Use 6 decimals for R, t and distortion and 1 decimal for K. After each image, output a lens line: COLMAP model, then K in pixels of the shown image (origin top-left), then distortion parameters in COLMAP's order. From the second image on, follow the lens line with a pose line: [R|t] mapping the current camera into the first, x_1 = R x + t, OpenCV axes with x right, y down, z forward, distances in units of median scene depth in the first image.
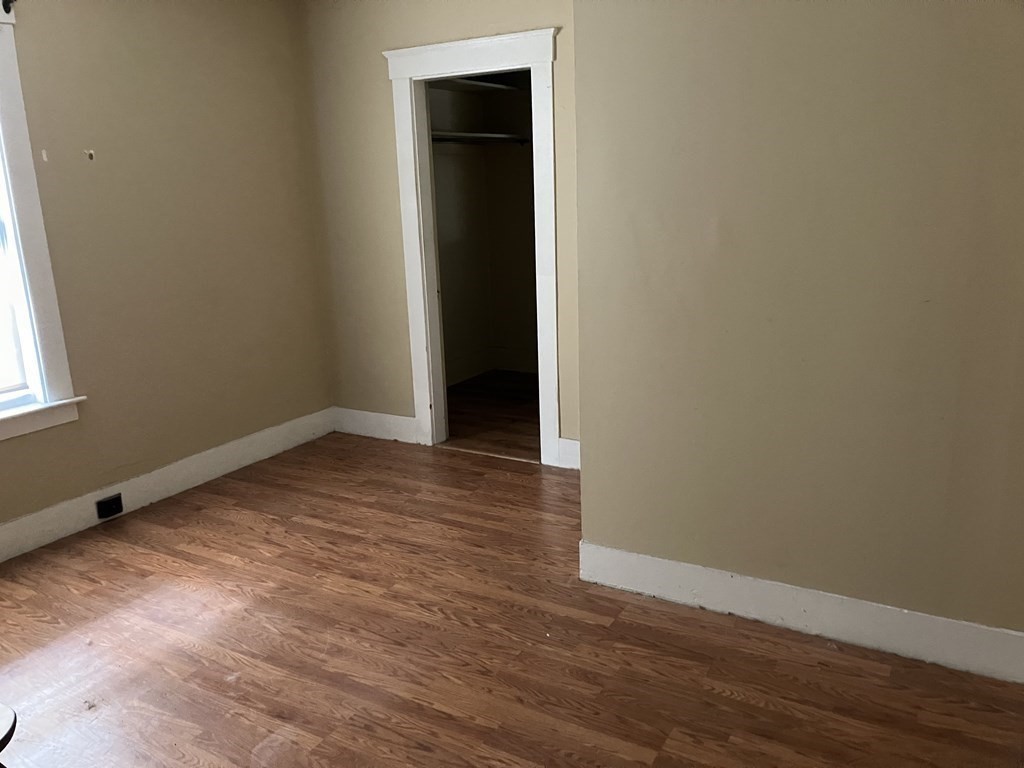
lens RADIAL K [[847.0, 0, 514.9], [0, 847.0, 364.4], [0, 0, 1]] dist [0.061522, -0.113693]
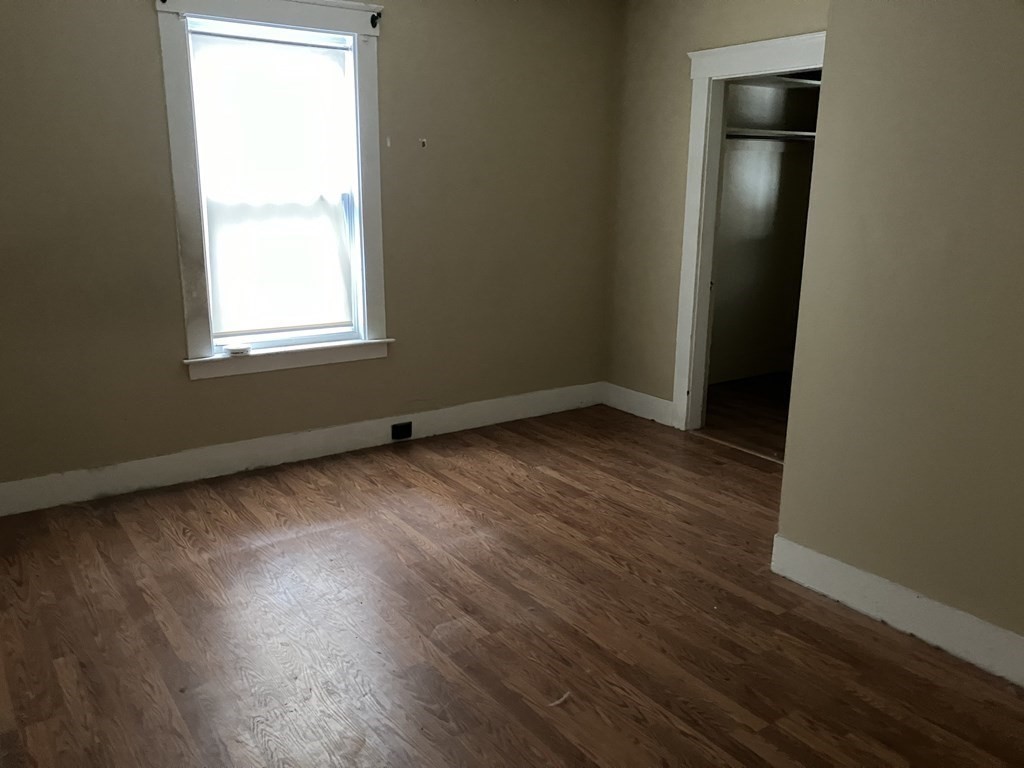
lens RADIAL K [[827.9, 0, 512.0], [0, 827.9, 384.0], [0, 0, 1]] dist [0.011711, -0.005082]
pose [[0.913434, 0.143718, -0.380767, 0.140837], [-0.131997, 0.989617, 0.056872, 0.013072], [0.384987, -0.001688, 0.922921, -0.049673]]
